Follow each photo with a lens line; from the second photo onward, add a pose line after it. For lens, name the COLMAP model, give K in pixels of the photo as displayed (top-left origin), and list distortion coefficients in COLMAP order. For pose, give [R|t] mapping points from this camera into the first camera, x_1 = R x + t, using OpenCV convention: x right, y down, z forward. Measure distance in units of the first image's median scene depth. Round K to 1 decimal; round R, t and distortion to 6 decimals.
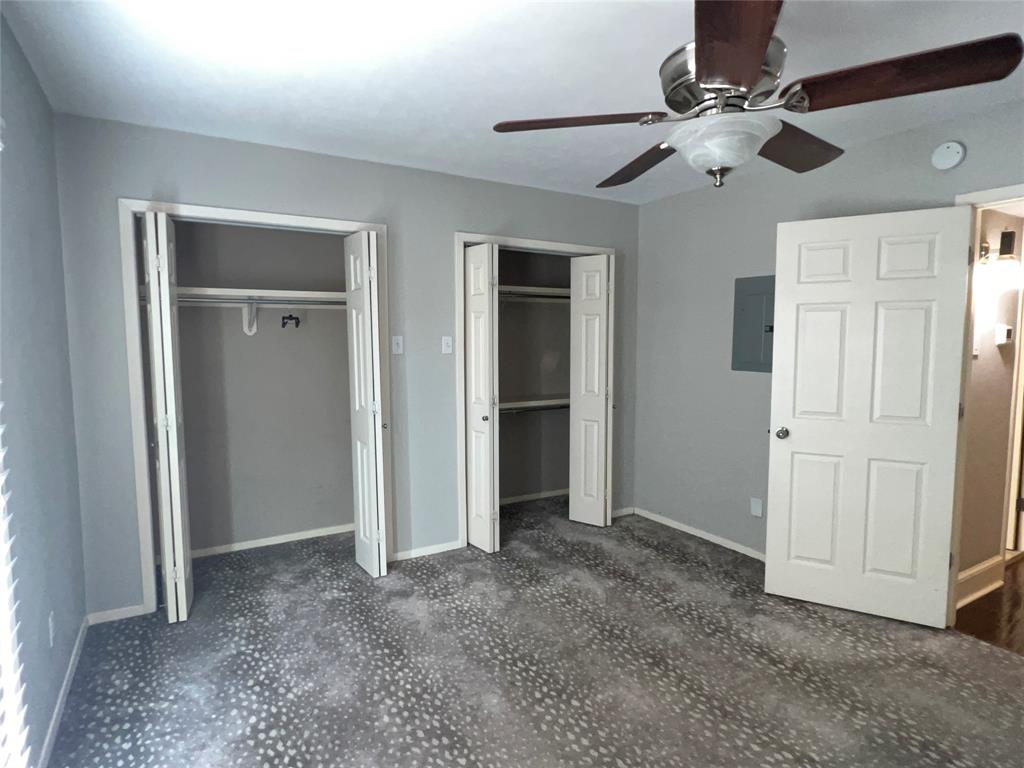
lens RADIAL K [[564.5, 0, 512.0], [0, 564.5, 384.0], [0, 0, 1]] dist [-0.026576, 0.000678]
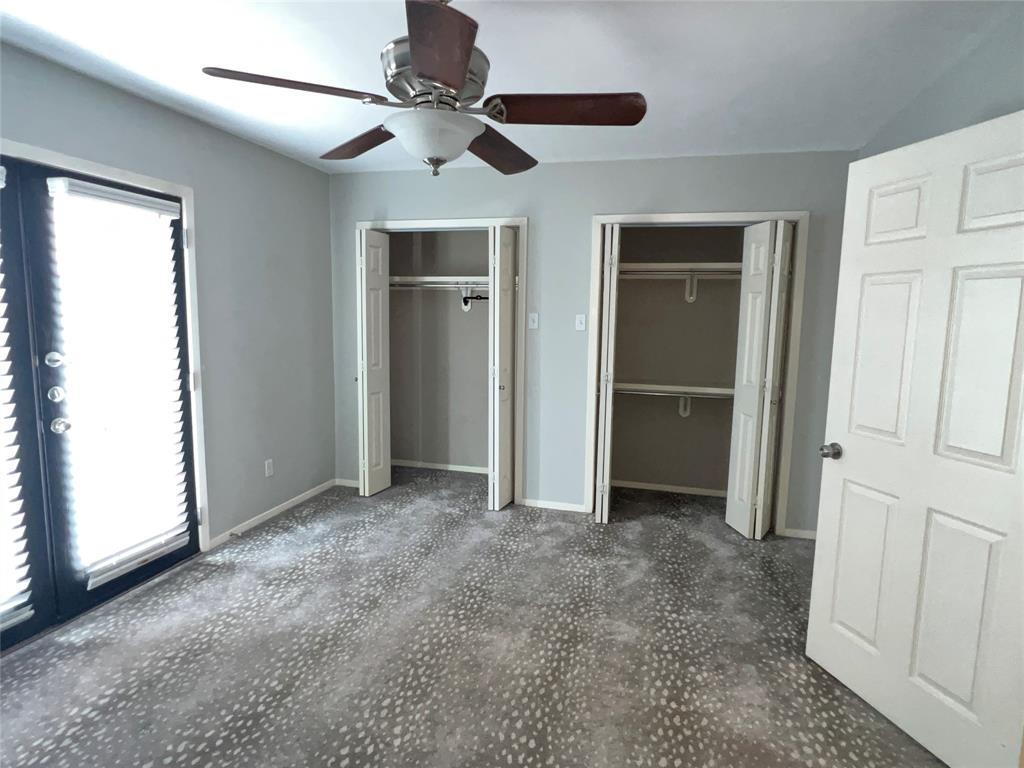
lens RADIAL K [[591.4, 0, 511.6], [0, 591.4, 373.5], [0, 0, 1]] dist [0.023910, 0.000275]
pose [[0.685332, 0.089738, -0.722681, 0.617450], [-0.079499, 0.995667, 0.048245, -0.014945], [0.723879, 0.024388, 0.689496, 0.122596]]
